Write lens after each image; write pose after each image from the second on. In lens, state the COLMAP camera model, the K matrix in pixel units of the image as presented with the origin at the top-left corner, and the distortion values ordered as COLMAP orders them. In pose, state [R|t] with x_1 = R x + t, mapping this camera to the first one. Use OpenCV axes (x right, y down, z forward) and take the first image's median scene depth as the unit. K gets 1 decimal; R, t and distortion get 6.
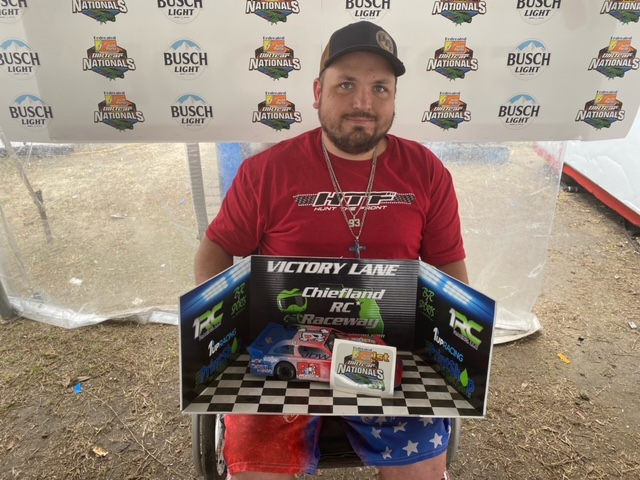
lens RADIAL K [[487.2, 0, 329.8], [0, 487.2, 238.9], [0, 0, 1]] dist [0.079317, -0.003900]
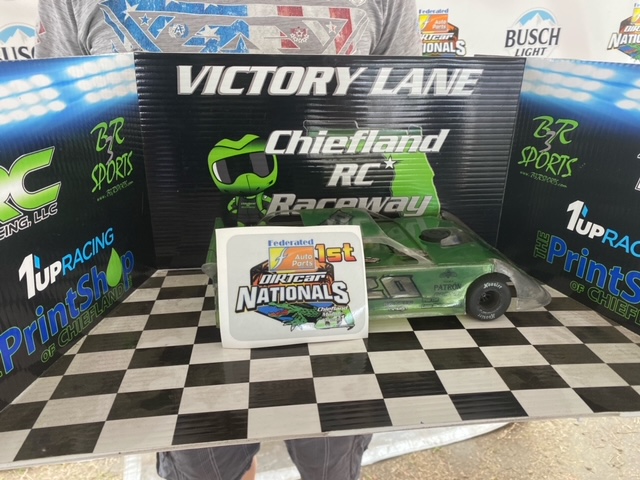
lens RADIAL K [[493.2, 0, 317.6], [0, 493.2, 243.6], [0, 0, 1]] dist [0.017586, -0.000392]
pose [[0.993624, -0.057442, 0.097017, -0.059079], [0.041434, 0.986308, 0.159623, 0.131735], [-0.104857, -0.154585, 0.982399, 0.550675]]
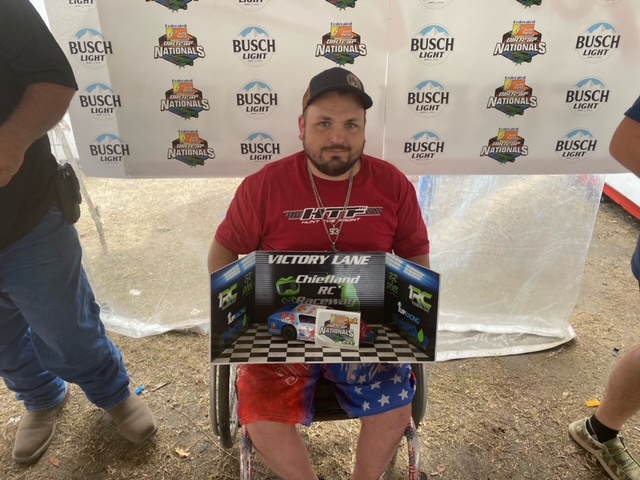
lens RADIAL K [[467.9, 0, 308.9], [0, 467.9, 204.9], [0, 0, 1]] dist [-0.064708, -0.003574]
pose [[0.999775, -0.021223, 0.000097, -0.018474], [0.021068, 0.991908, -0.125202, 0.071201], [0.002561, 0.125176, 0.992131, -0.248291]]
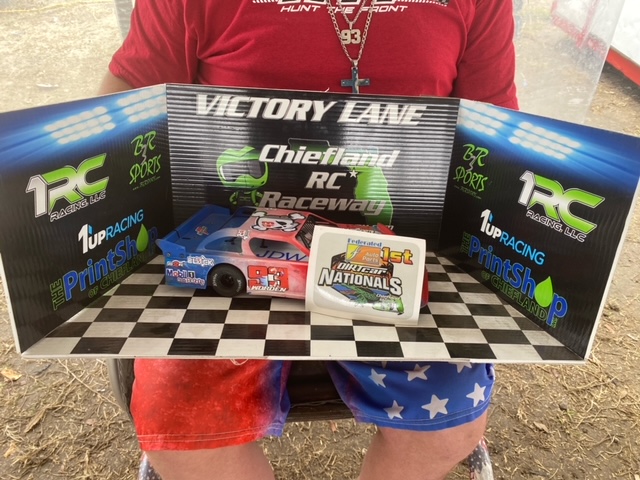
lens RADIAL K [[497.5, 0, 321.9], [0, 497.5, 235.1], [0, 0, 1]] dist [0.080173, -0.050794]
pose [[0.999463, 0.006686, 0.032091, 0.000320], [-0.011678, 0.987367, 0.158017, 0.112287], [-0.030629, -0.158307, 0.986915, 0.391136]]
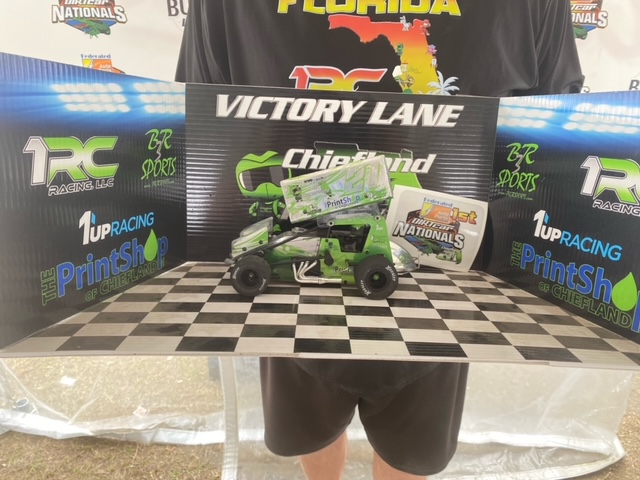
lens RADIAL K [[497.5, 0, 321.9], [0, 497.5, 235.1], [0, 0, 1]] dist [0.080173, -0.050794]
pose [[0.999775, 0.009438, 0.019020, -0.023049], [-0.009100, 0.999800, -0.017791, 0.207281], [-0.019184, 0.017614, 0.999661, 0.451296]]
